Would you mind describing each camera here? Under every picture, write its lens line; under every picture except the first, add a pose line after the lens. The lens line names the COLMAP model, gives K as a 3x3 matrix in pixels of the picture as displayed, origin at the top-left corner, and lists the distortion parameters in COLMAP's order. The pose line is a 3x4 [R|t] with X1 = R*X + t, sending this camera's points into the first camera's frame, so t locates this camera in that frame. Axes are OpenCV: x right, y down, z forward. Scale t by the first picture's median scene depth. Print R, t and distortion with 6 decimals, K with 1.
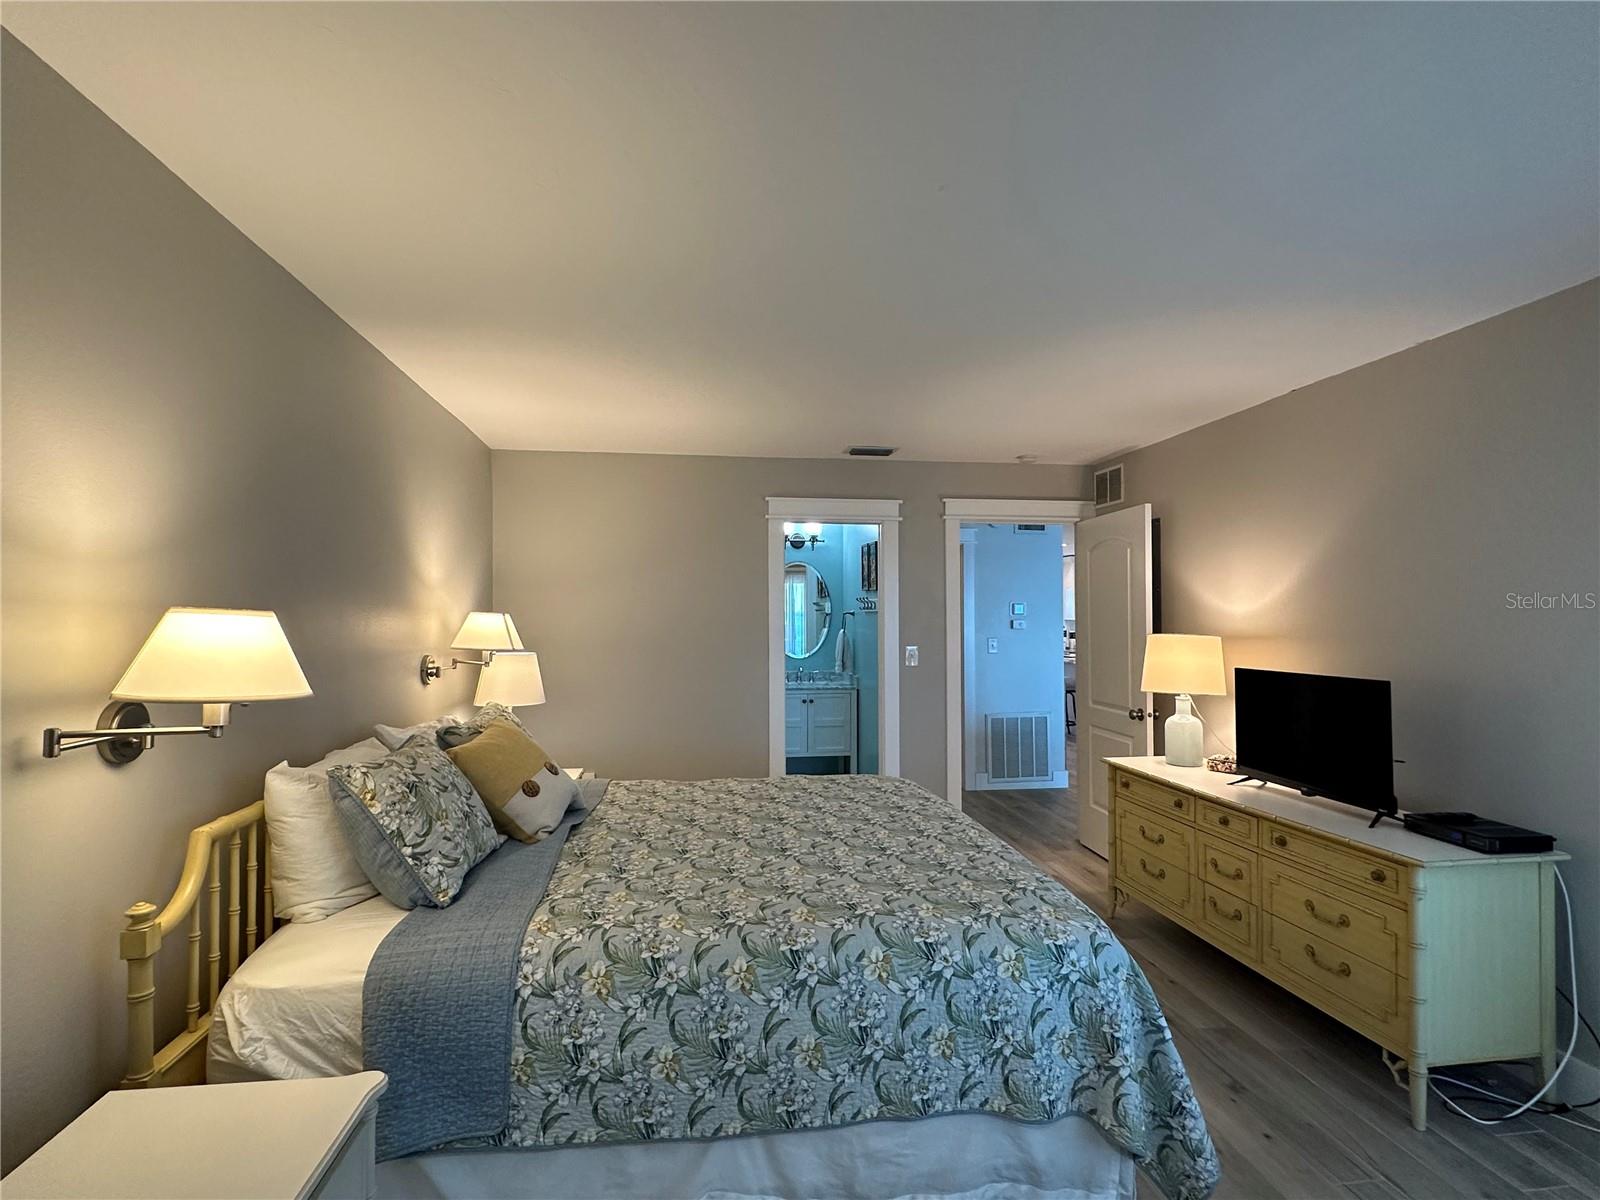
lens RADIAL K [[793.7, 0, 803.6], [0, 793.7, 603.1], [0, 0, 1]] dist [0.000241, -0.000590]
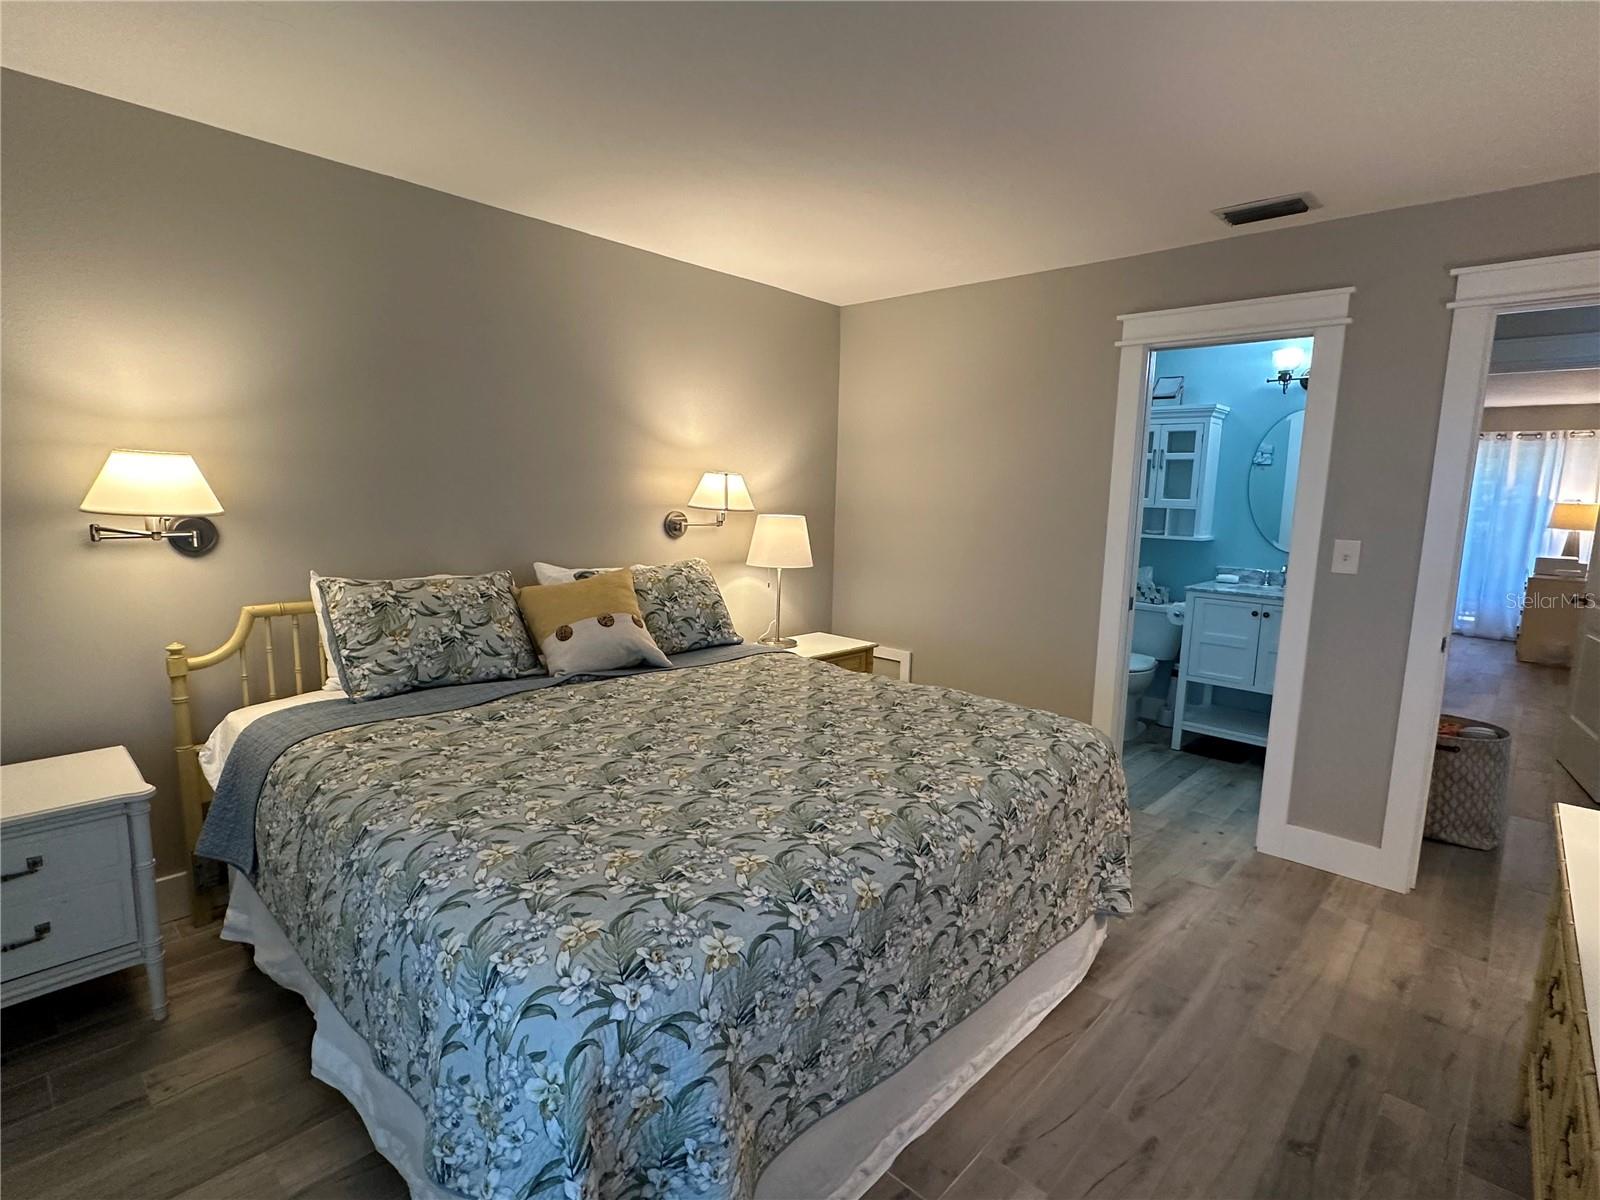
lens RADIAL K [[793.7, 0, 799.3], [0, 793.7, 603.5], [0, 0, 1]] dist [0.000241, -0.000590]
pose [[0.621185, 0.128801, -0.773007, 0.714097], [-0.010624, 0.987694, 0.156035, 0.025610], [0.783592, -0.088715, 0.614909, 0.630304]]
